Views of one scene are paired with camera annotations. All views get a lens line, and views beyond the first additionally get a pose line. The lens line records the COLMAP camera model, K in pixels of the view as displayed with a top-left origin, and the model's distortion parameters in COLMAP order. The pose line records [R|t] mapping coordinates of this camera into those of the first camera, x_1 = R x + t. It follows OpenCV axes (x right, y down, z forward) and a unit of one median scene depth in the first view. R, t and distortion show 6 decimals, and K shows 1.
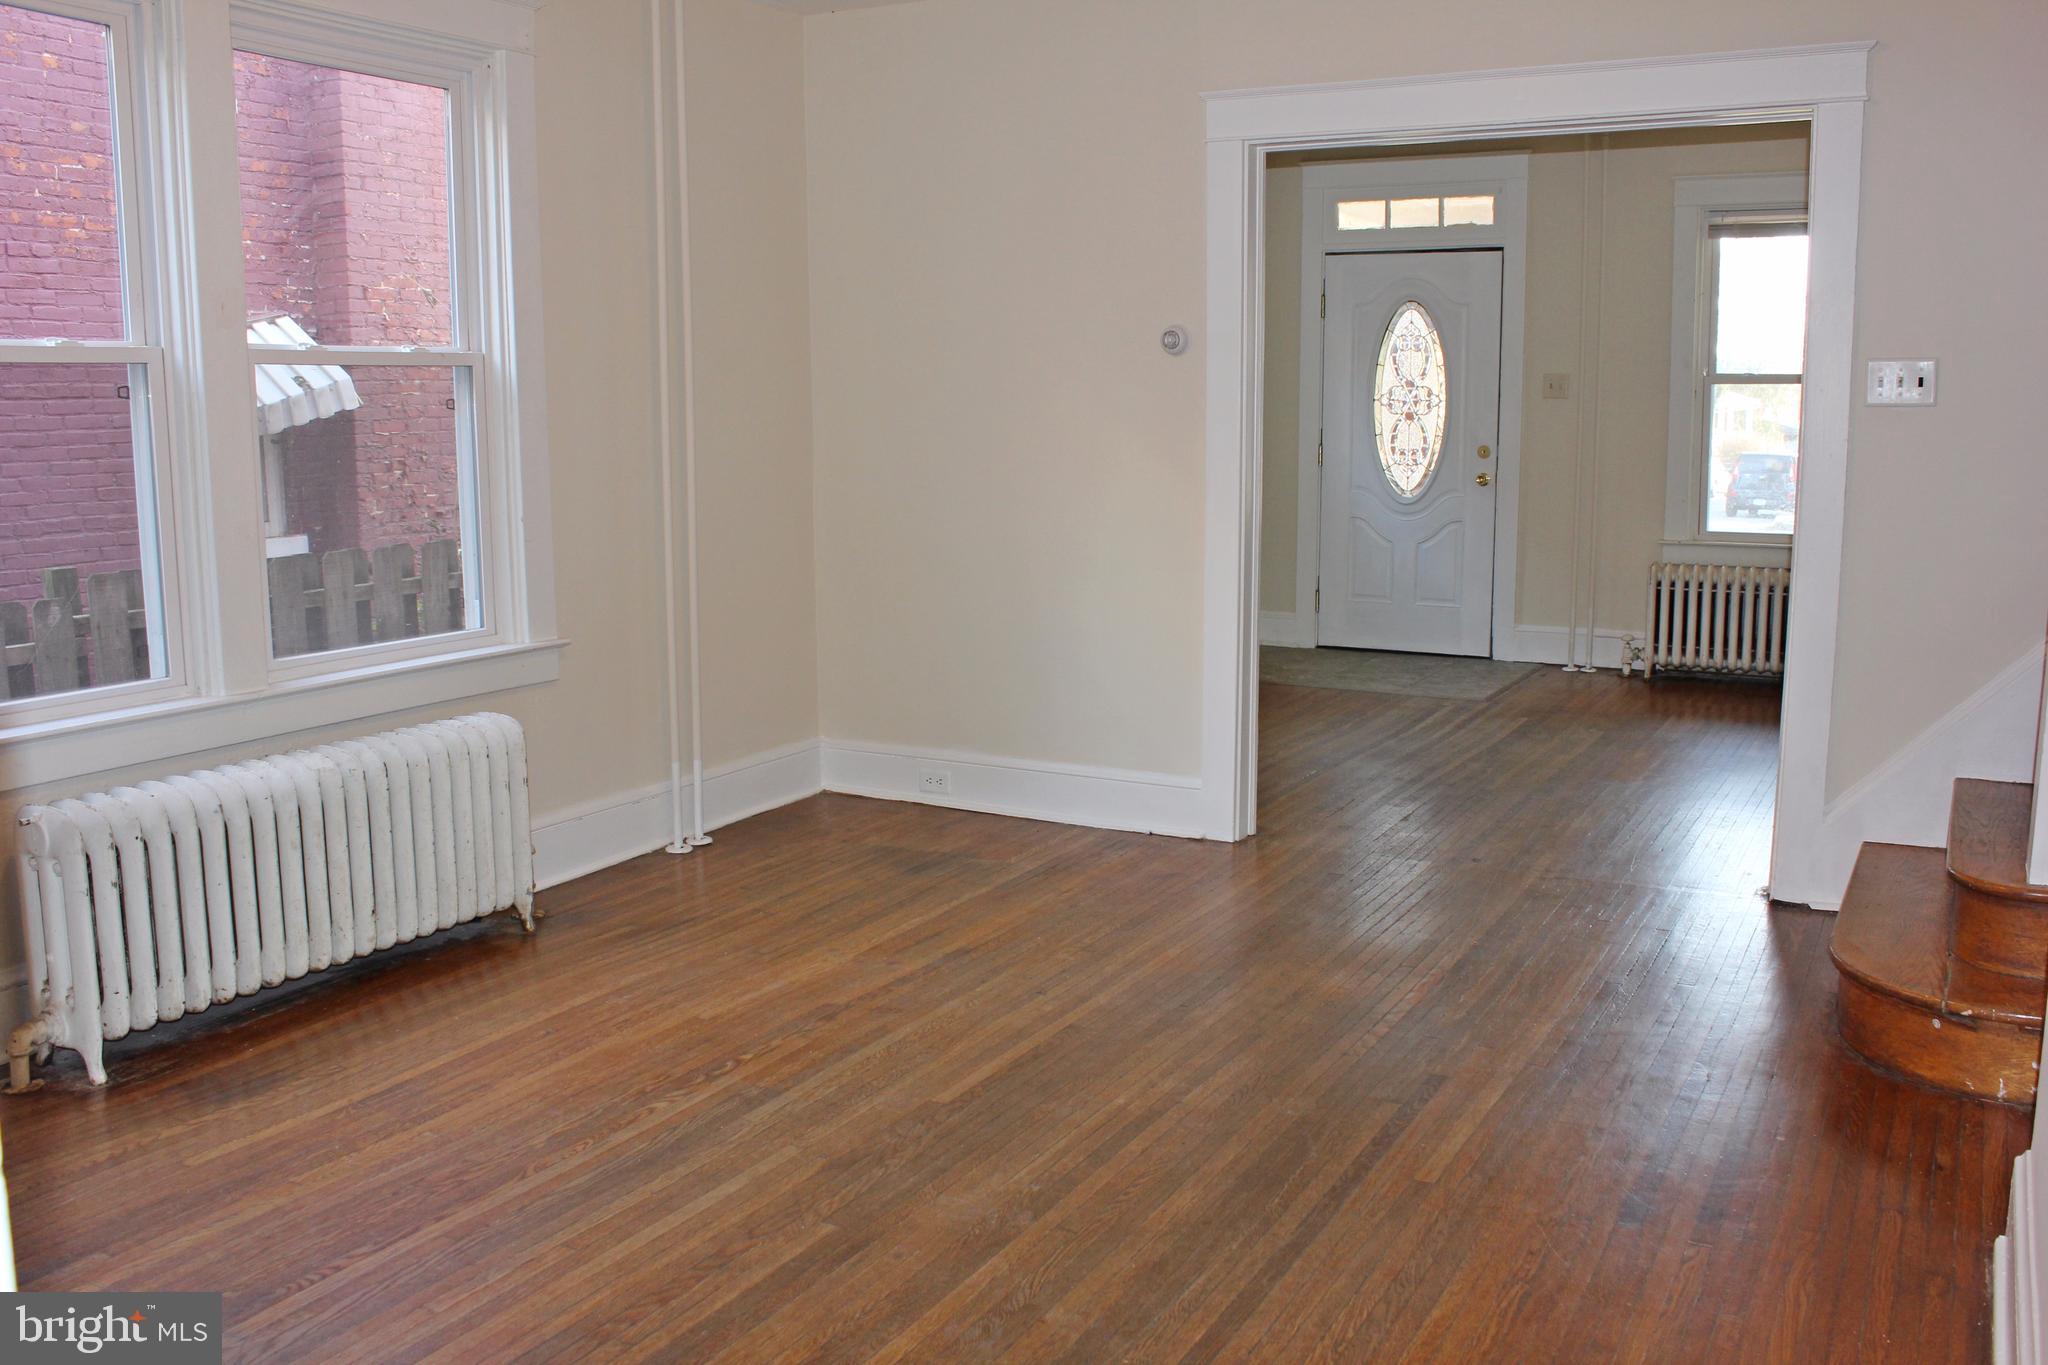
lens RADIAL K [[1779.0, 0, 1035.2], [0, 1779.0, 679.7], [0, 0, 1]] dist [-0.115412, 0.024707]
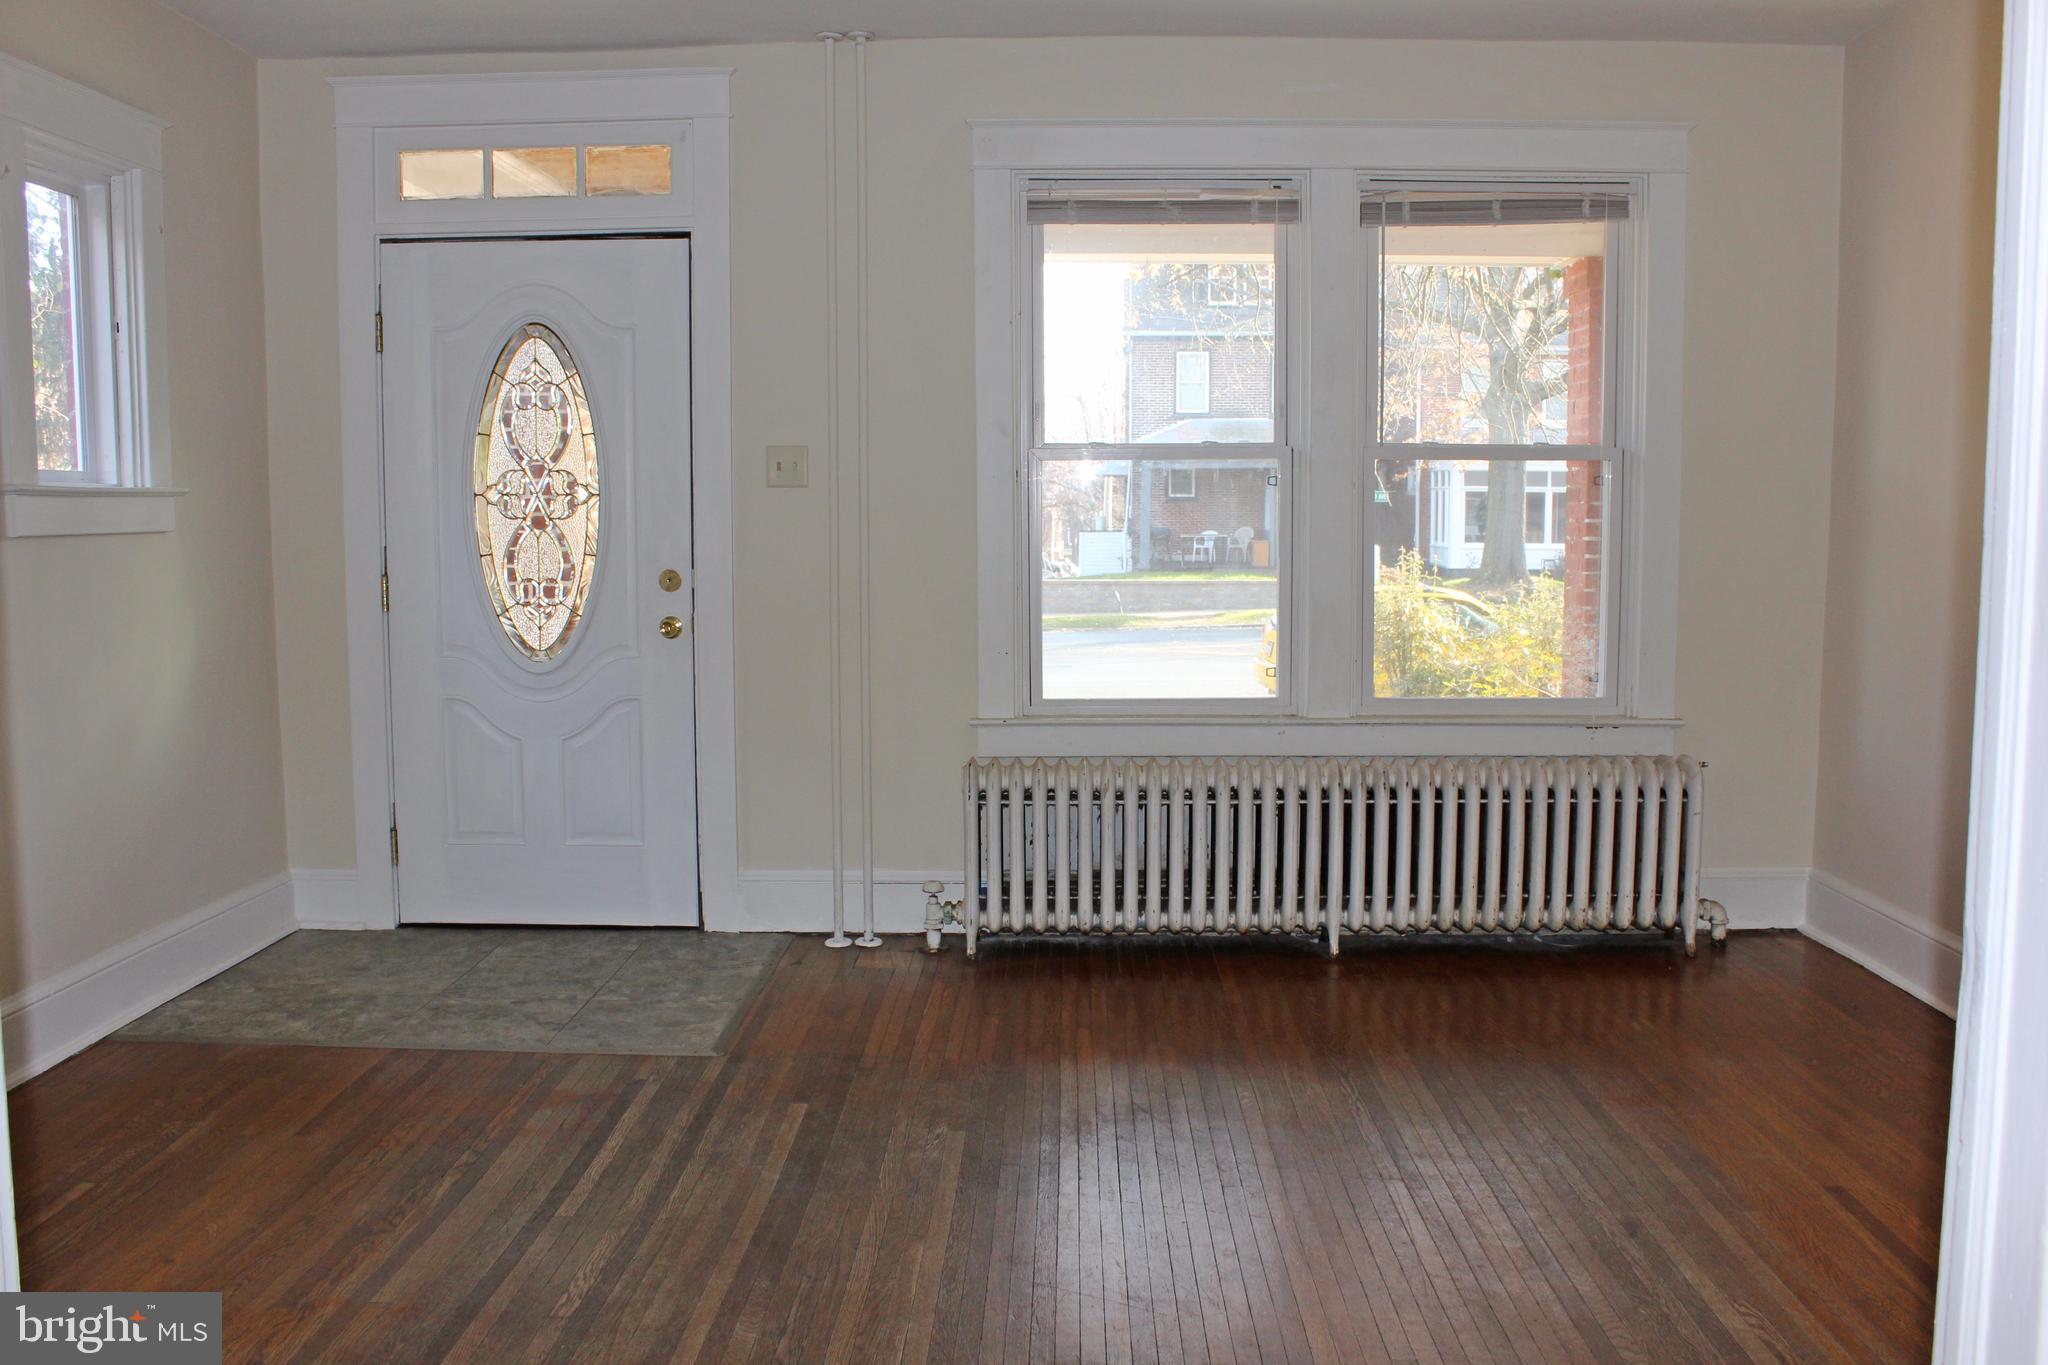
lens RADIAL K [[1779.0, 0, 1041.9], [0, 1779.0, 679.1], [0, 0, 1]] dist [-0.115412, 0.024707]
pose [[0.885726, -0.041673, 0.462333, 0.097442], [0.072678, 0.996129, -0.049448, -0.062469], [-0.458483, 0.077399, 0.885326, 0.455908]]
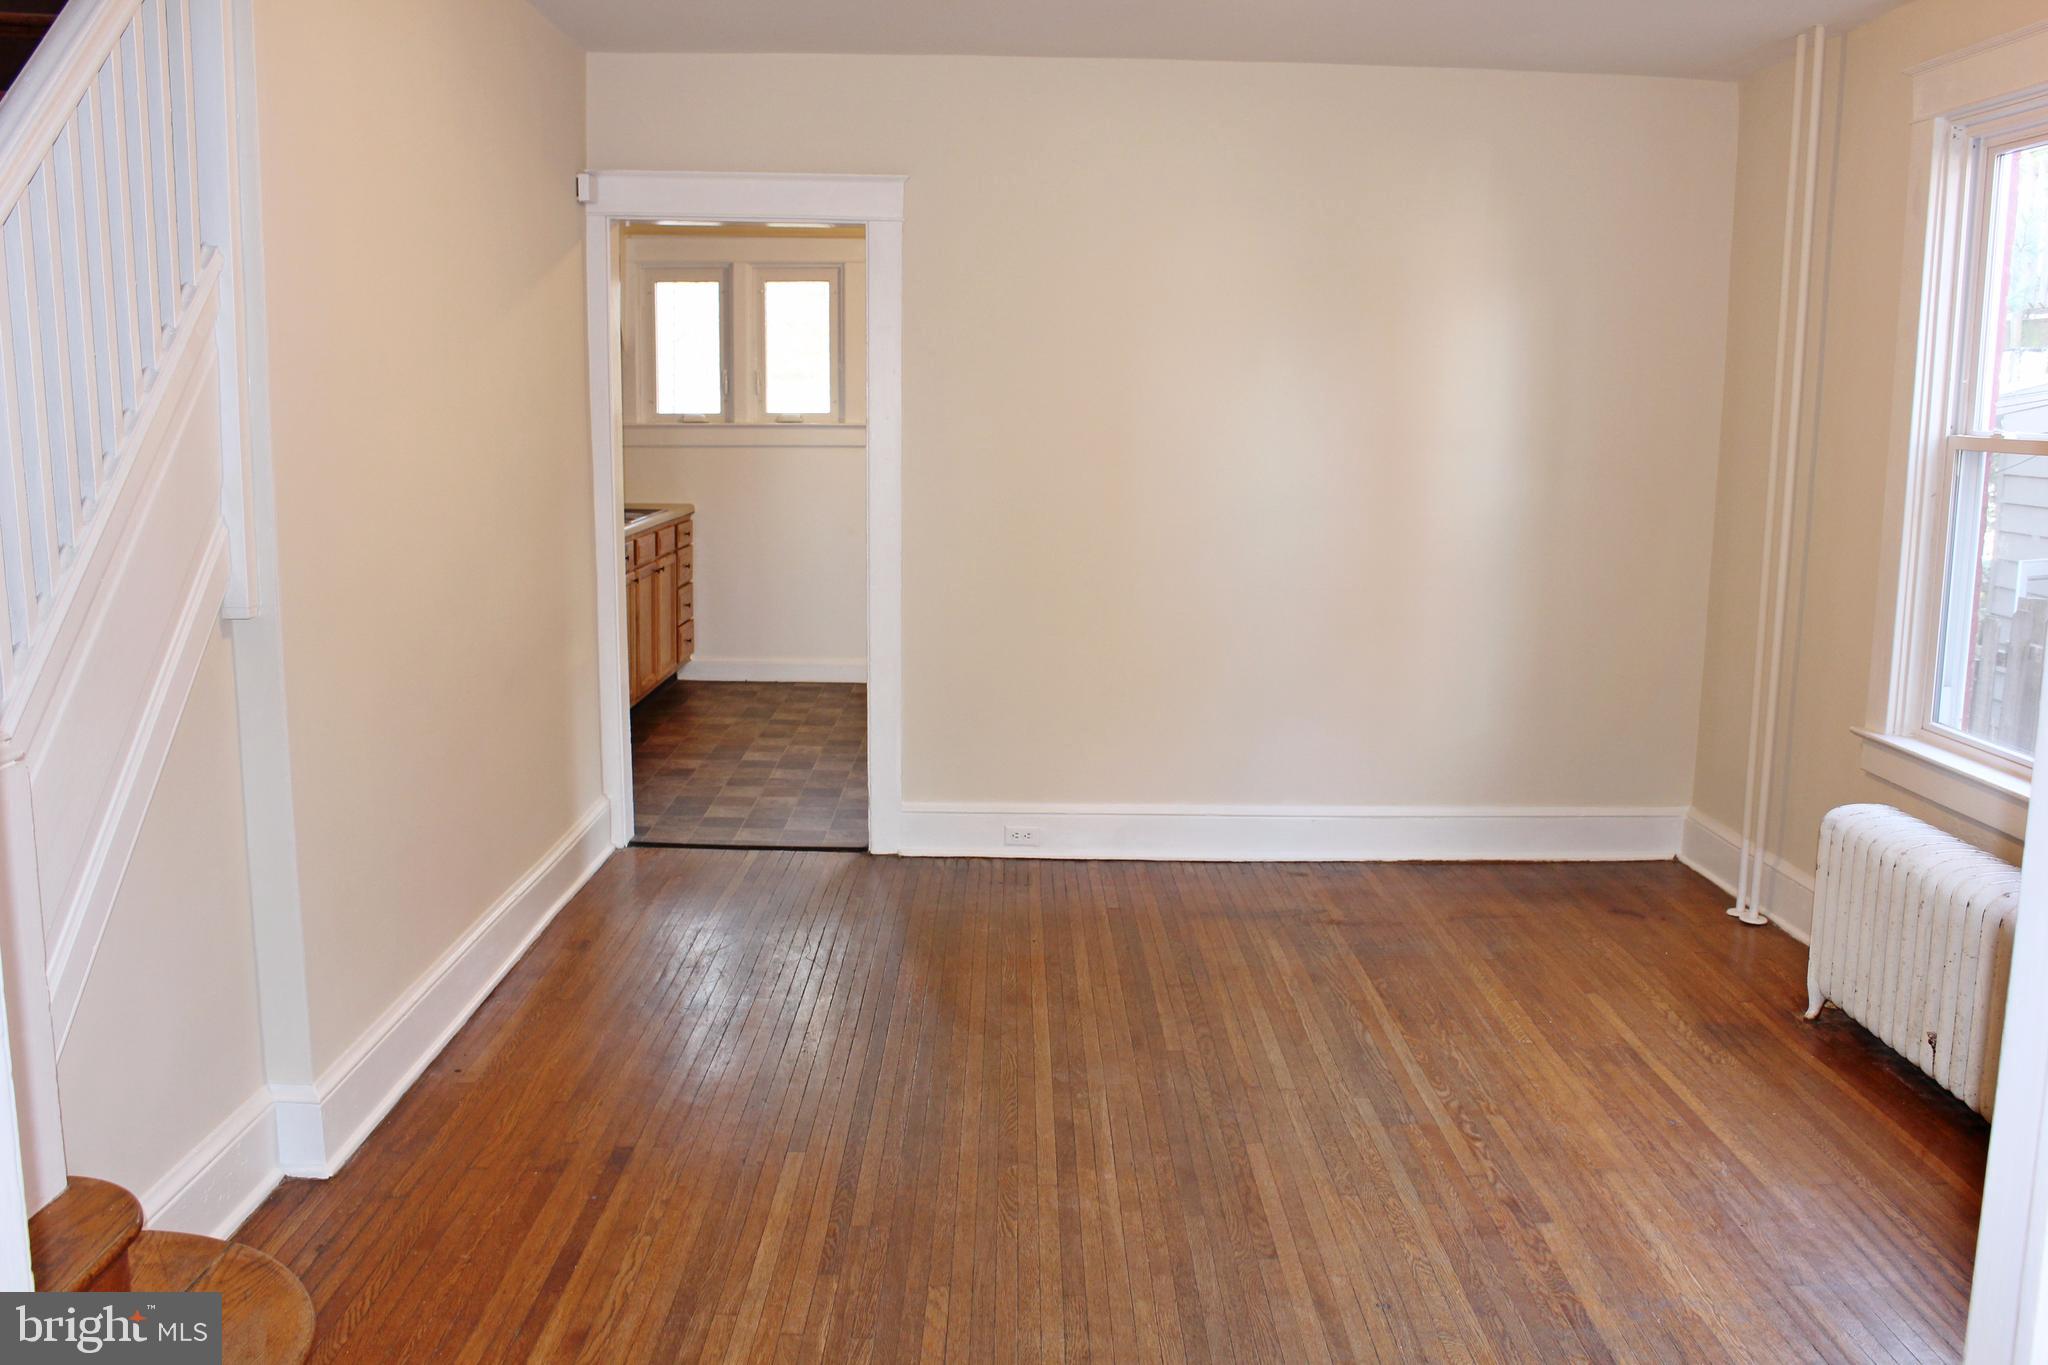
lens RADIAL K [[1779.0, 0, 1024.5], [0, 1779.0, 691.0], [0, 0, 1]] dist [-0.115412, 0.024707]
pose [[-0.873256, 0.075938, -0.481309, 0.246665], [-0.083978, 0.949546, 0.302177, -0.147032], [0.479971, 0.304297, -0.822819, 0.759513]]
